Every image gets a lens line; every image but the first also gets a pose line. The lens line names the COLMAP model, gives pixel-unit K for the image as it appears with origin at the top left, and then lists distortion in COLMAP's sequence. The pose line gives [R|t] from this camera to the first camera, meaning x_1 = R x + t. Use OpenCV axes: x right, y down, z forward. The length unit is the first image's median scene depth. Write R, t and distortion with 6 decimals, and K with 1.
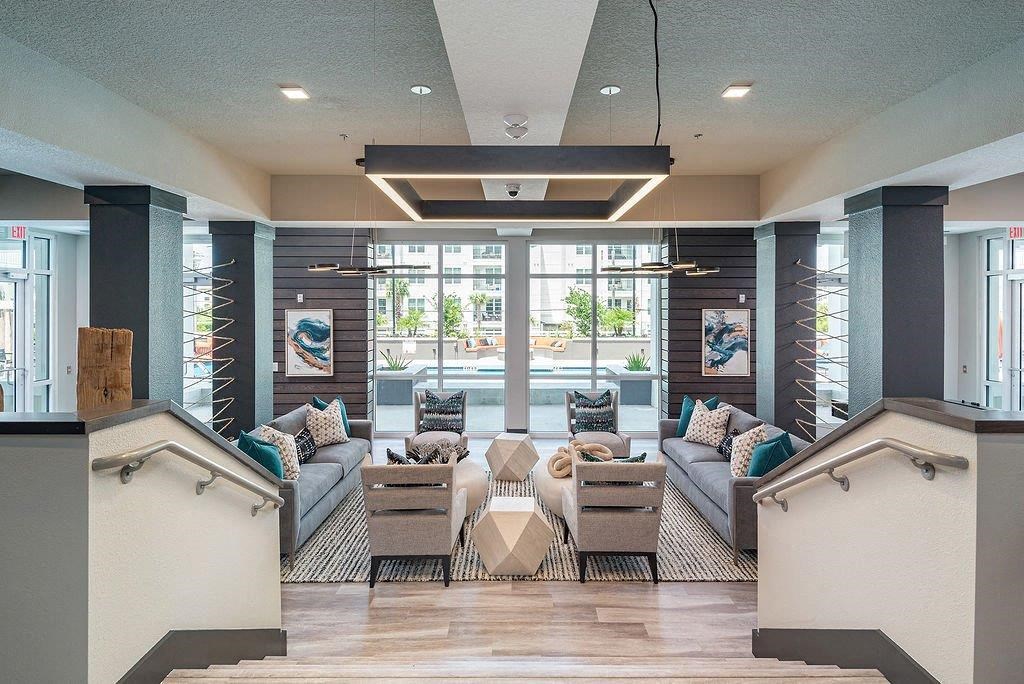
lens RADIAL K [[594.8, 0, 515.8], [0, 594.8, 306.7], [0, 0, 1]] dist [0.001266, -0.000008]
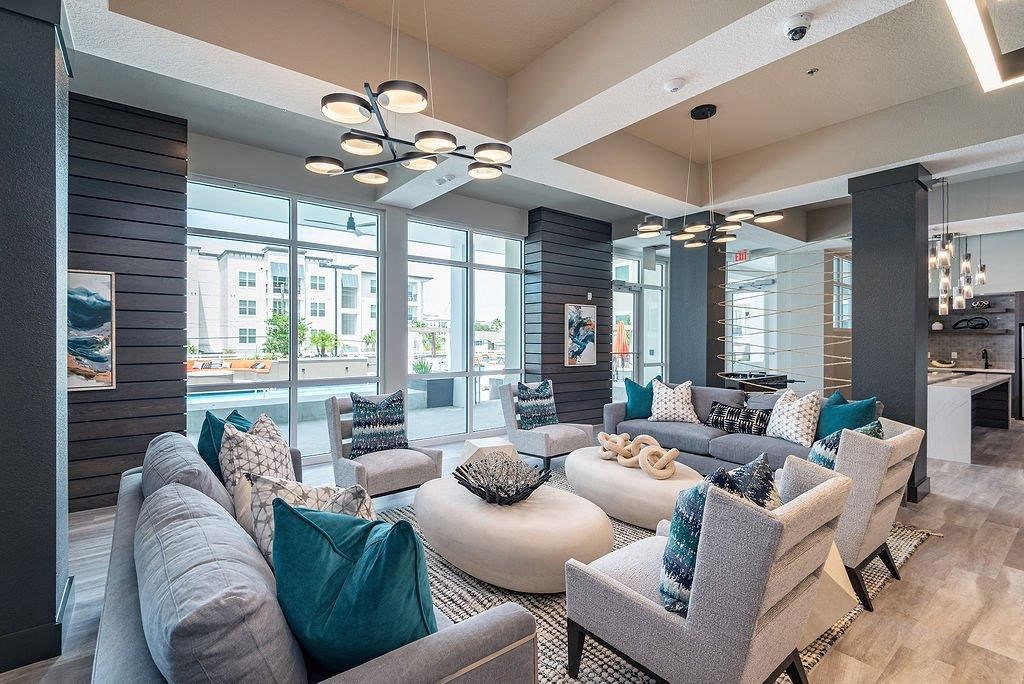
lens RADIAL K [[464.1, 0, 511.6], [0, 464.1, 341.3], [0, 0, 1]] dist [0.000157, 0.000041]
pose [[0.787072, -0.003969, 0.616848, -0.278105], [0.001524, 0.999989, 0.004490, 0.067590], [-0.616859, -0.002594, 0.787070, 0.404602]]
